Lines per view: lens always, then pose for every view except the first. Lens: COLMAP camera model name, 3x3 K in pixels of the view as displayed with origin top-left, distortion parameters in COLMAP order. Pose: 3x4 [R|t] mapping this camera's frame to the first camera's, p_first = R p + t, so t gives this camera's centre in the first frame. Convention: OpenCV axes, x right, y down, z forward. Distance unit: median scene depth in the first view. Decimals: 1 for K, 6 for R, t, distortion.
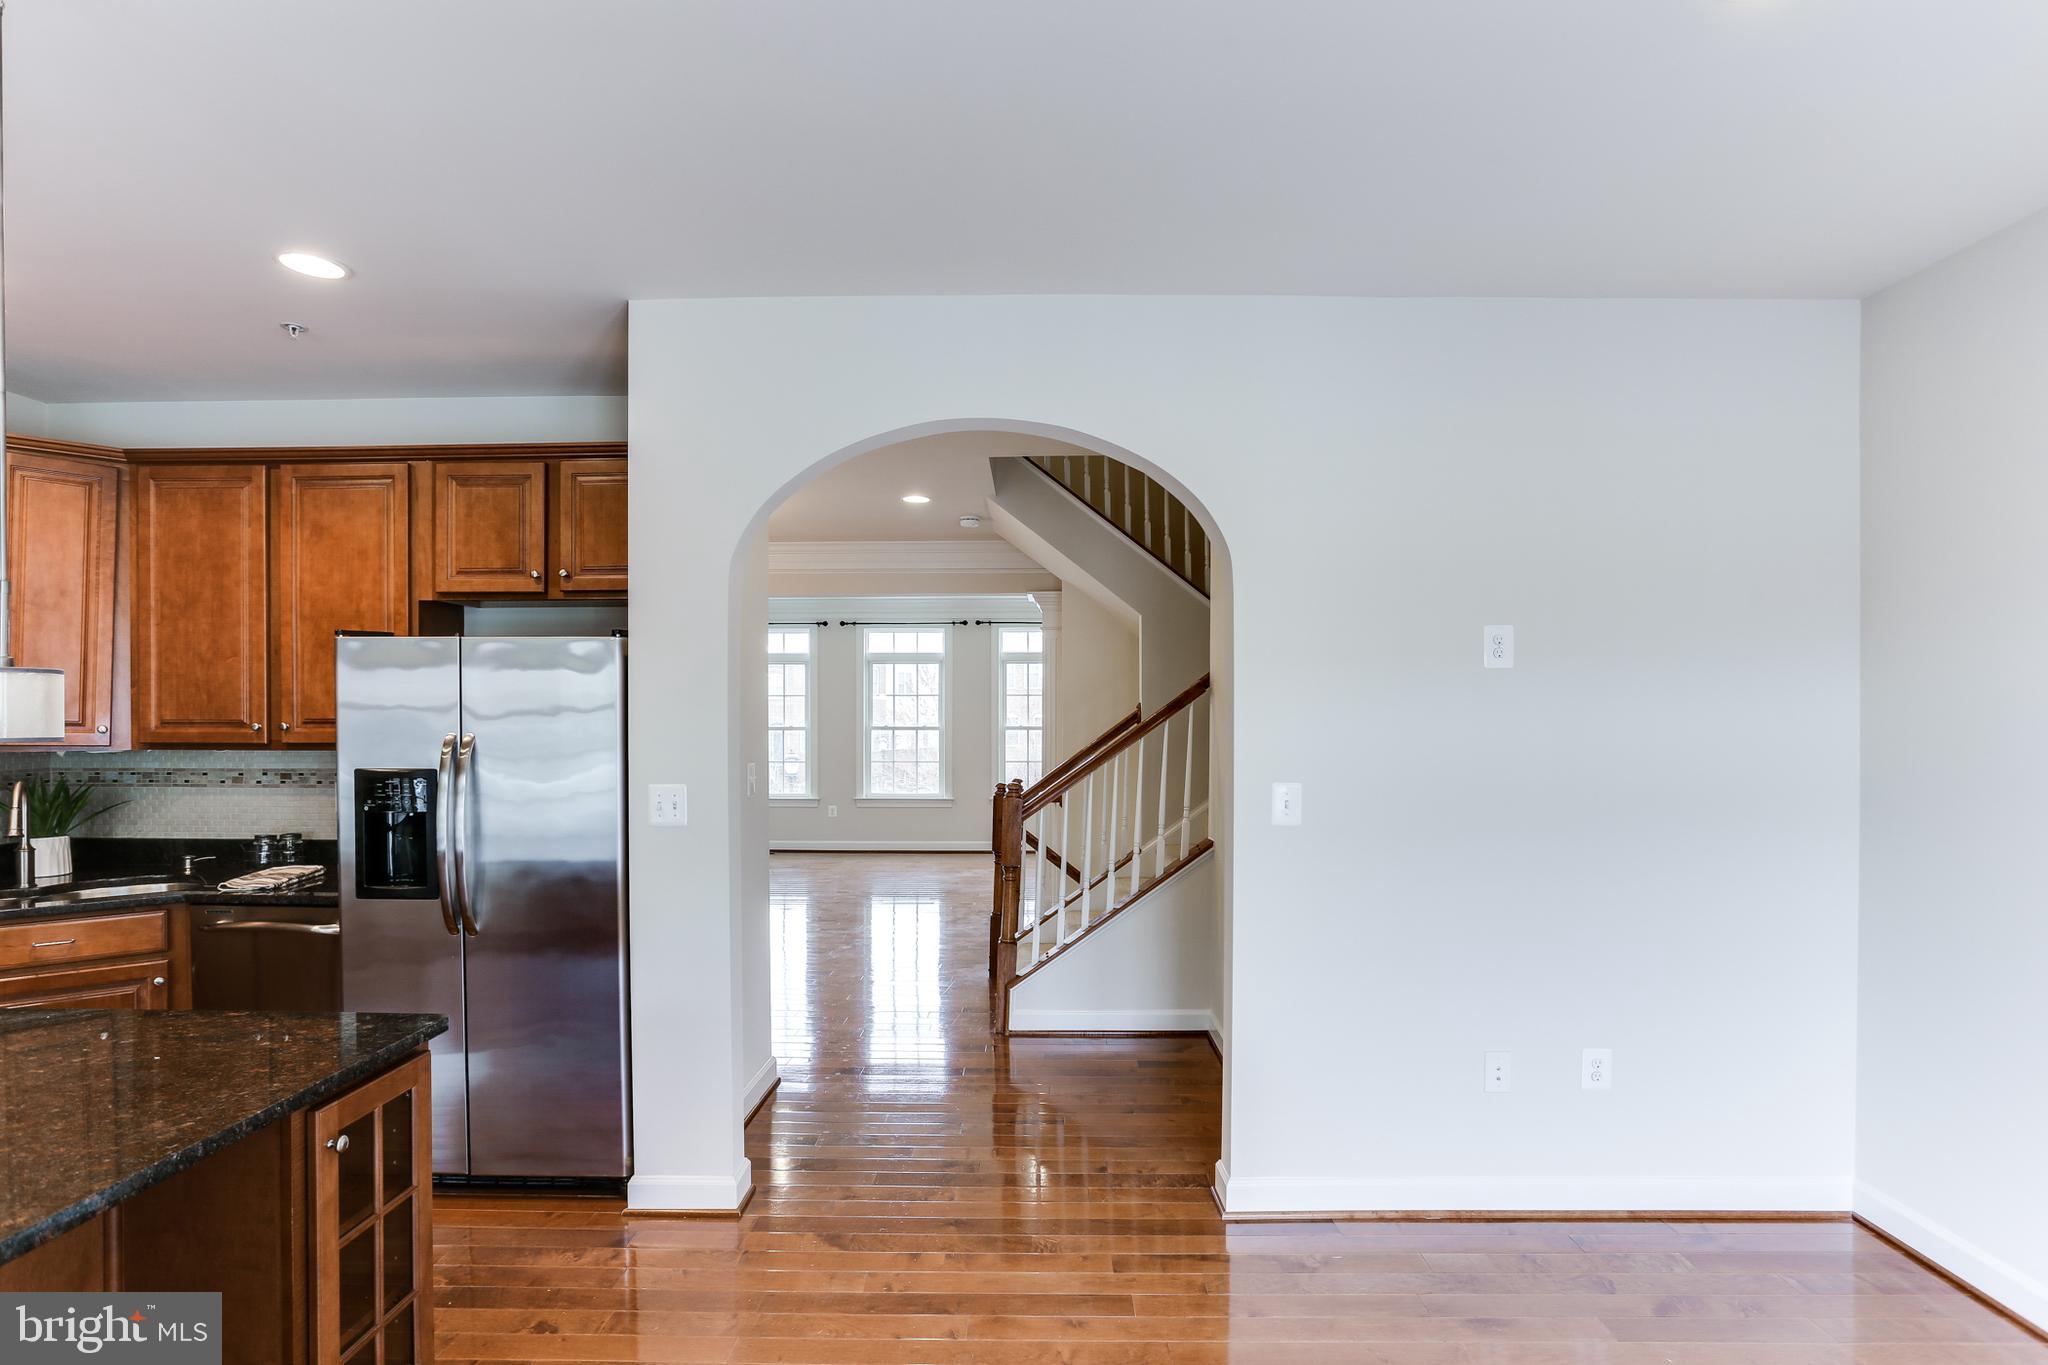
lens RADIAL K [[1045.9, 0, 1033.1], [0, 1045.9, 717.2], [0, 0, 1]] dist [-0.055623, 0.032663]
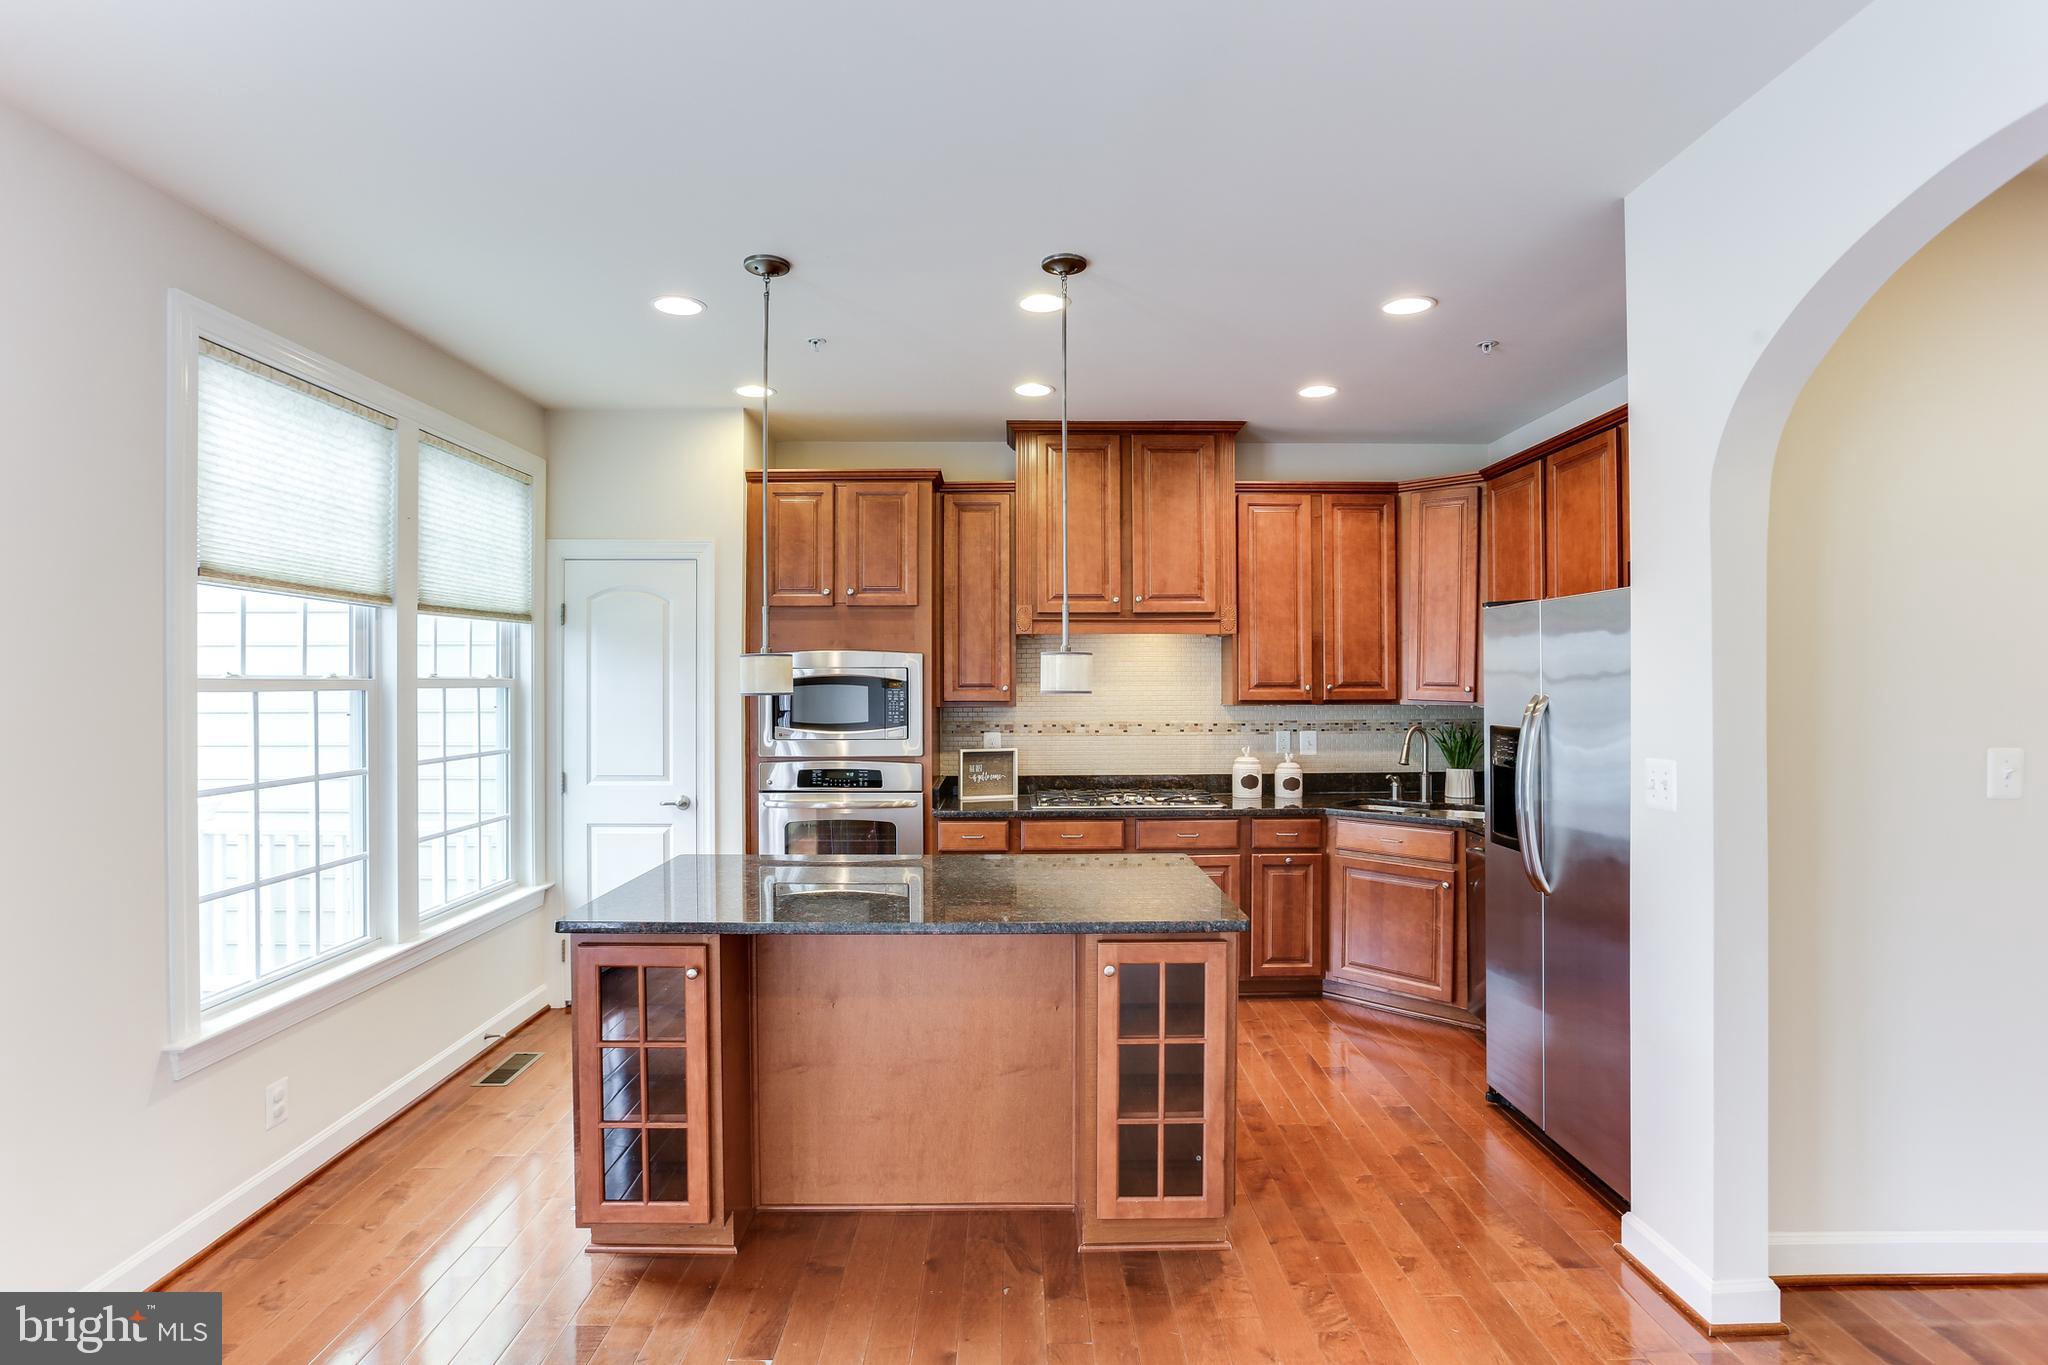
lens RADIAL K [[1019.8, 0, 1024.0], [0, 1019.8, 682.5], [0, 0, 1]] dist [-0.055968, 0.030806]
pose [[0.026716, 0.000474, -0.999643, 0.369170], [0.001239, 0.999999, 0.000508, 0.002271], [0.999642, -0.001252, 0.026716, 0.400087]]
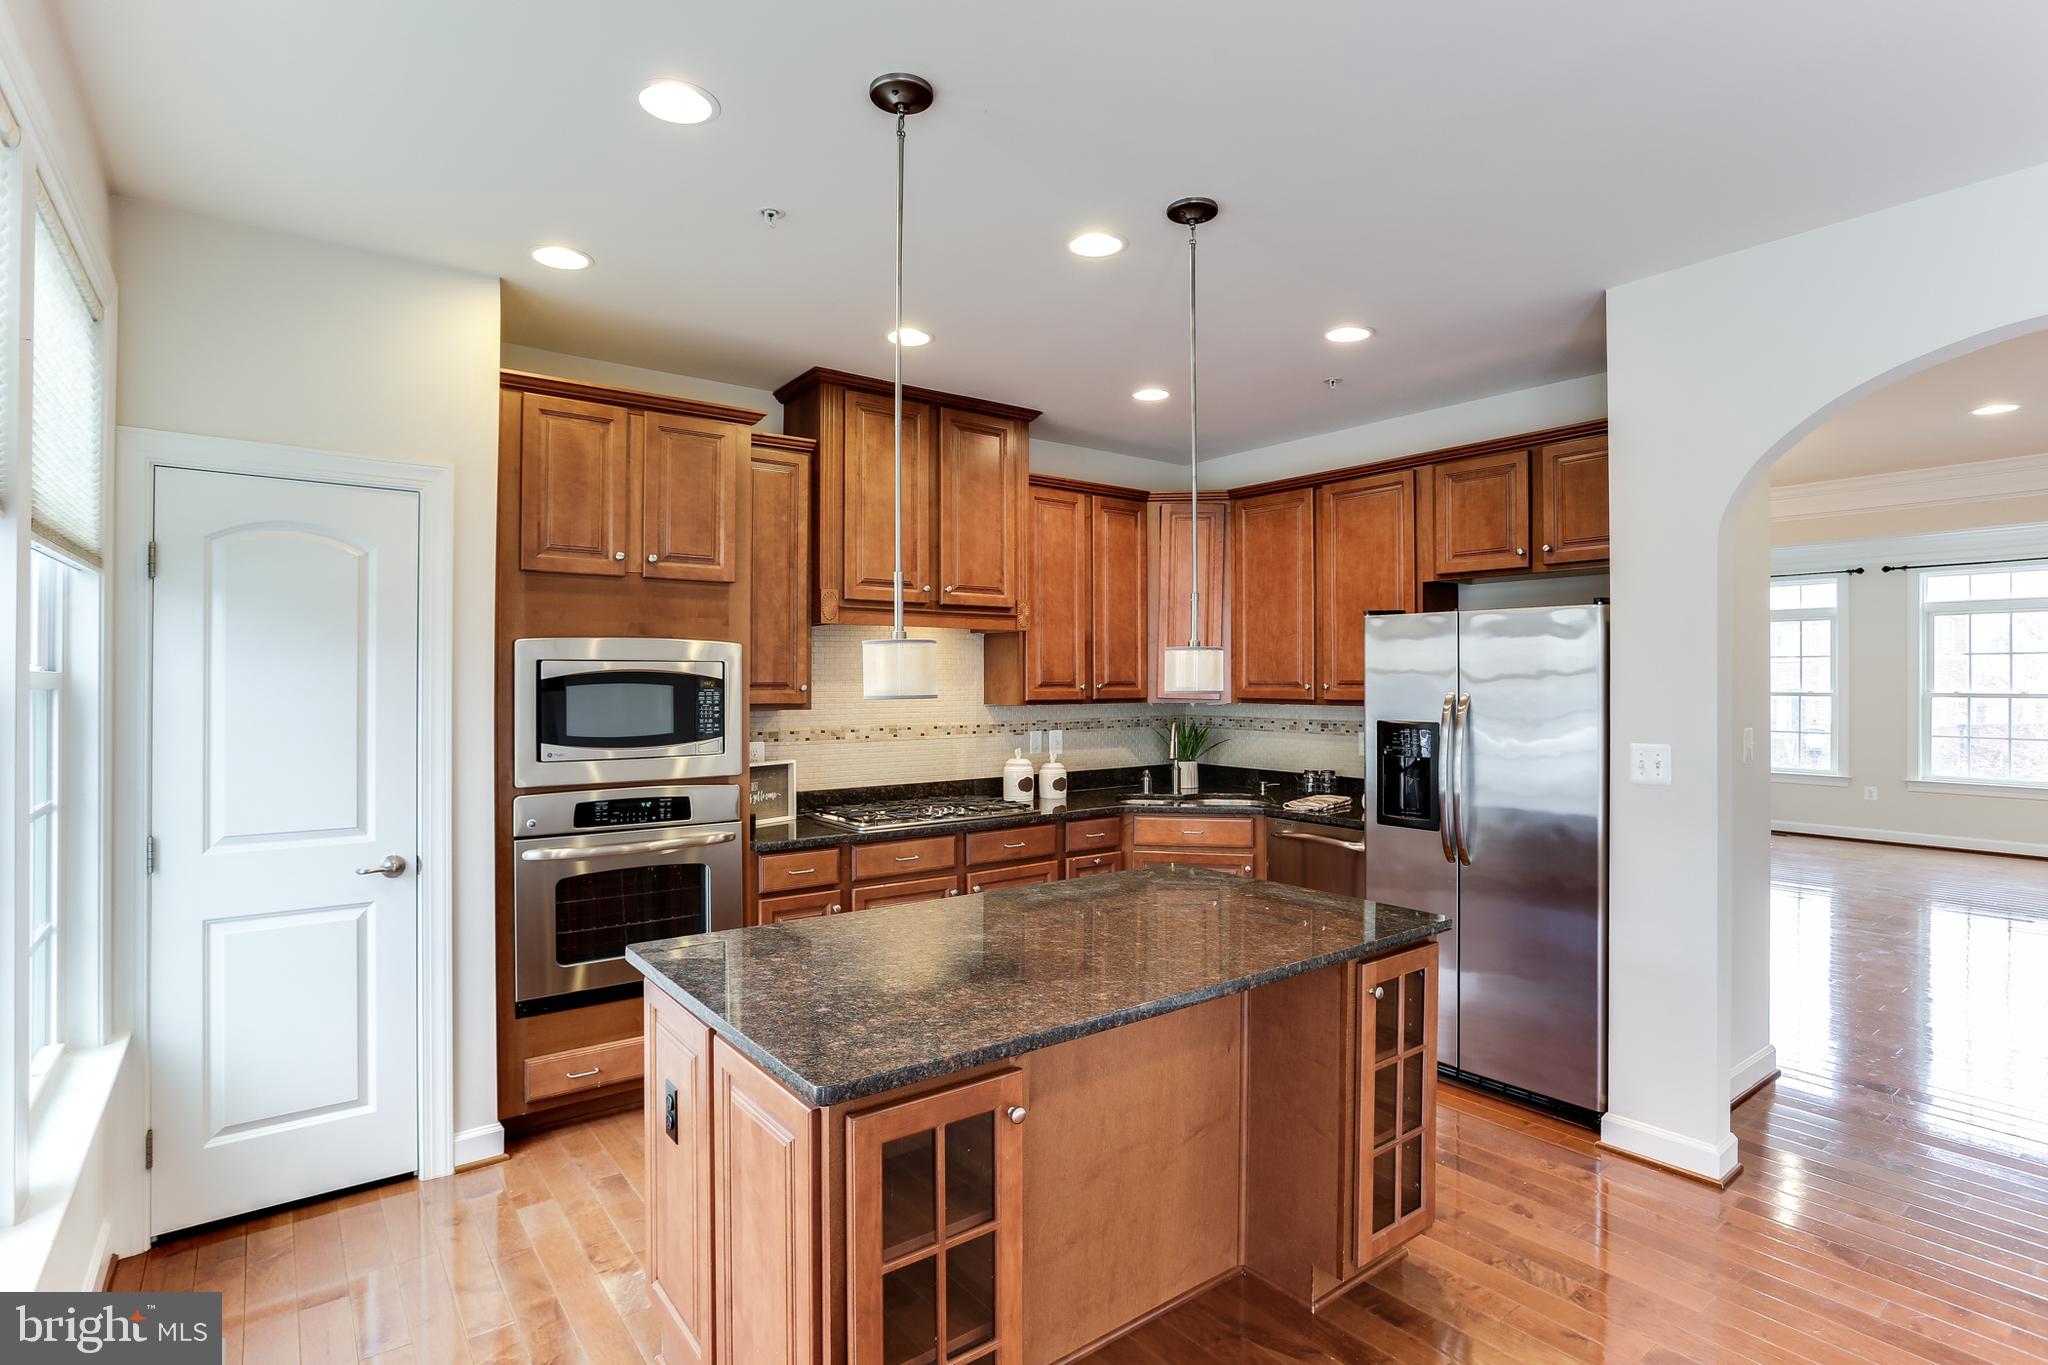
lens RADIAL K [[1019.8, 0, 1024.0], [0, 1019.8, 682.5], [0, 0, 1]] dist [-0.055968, 0.030806]
pose [[0.620749, 0.002960, -0.784004, 0.038494], [-0.002040, 0.999996, 0.002161, 0.001500], [0.784007, 0.000258, 0.620752, -0.096024]]
